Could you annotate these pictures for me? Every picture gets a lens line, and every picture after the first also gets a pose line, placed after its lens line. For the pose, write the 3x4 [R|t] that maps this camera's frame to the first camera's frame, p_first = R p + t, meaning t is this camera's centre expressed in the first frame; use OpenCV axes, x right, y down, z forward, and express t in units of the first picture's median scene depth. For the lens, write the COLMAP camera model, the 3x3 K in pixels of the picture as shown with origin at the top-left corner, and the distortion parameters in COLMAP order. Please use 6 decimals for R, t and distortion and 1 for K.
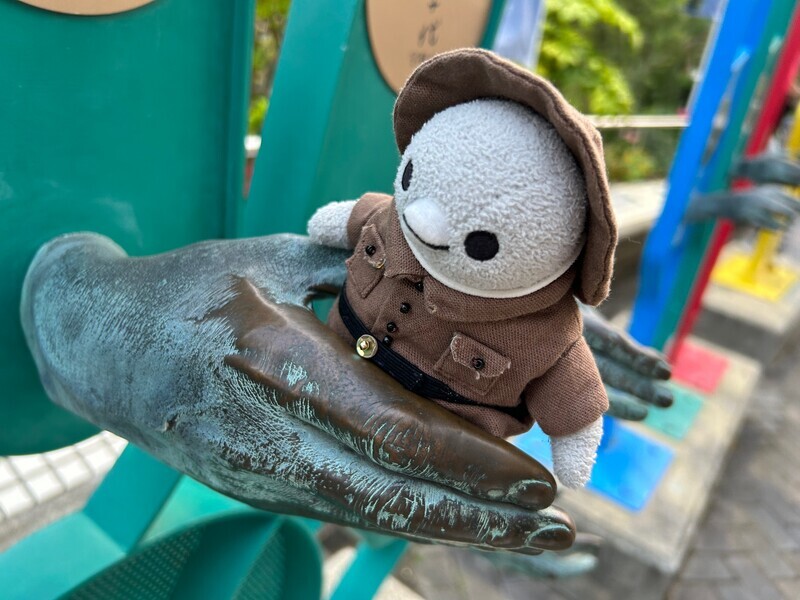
lens RADIAL K [[635.1, 0, 400.0], [0, 635.1, 311.5], [0, 0, 1]] dist [0.010166, -0.046304]
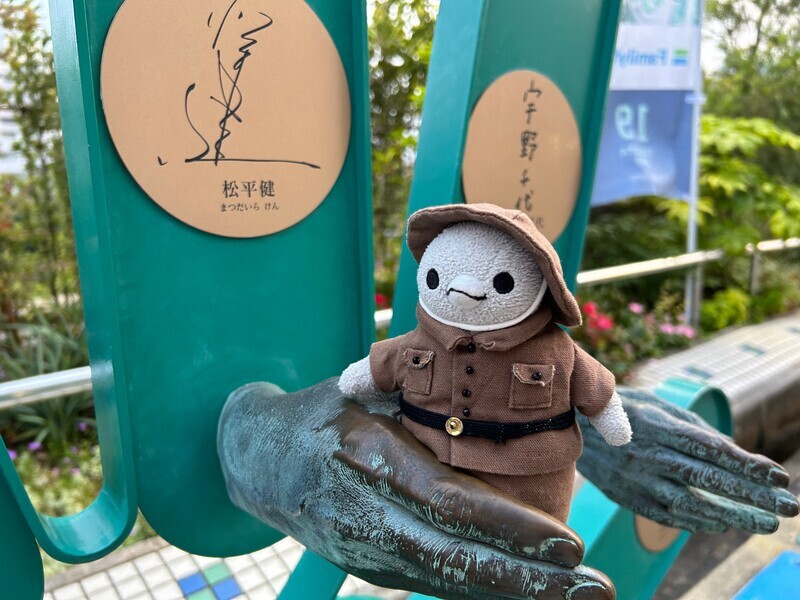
lens RADIAL K [[635.1, 0, 400.0], [0, 635.1, 311.5], [0, 0, 1]] dist [0.010166, -0.046304]
pose [[0.953807, -0.113143, -0.278299, 0.298955], [0.043192, 0.968391, -0.245670, 0.121476], [0.297298, 0.222301, 0.928545, -0.346855]]
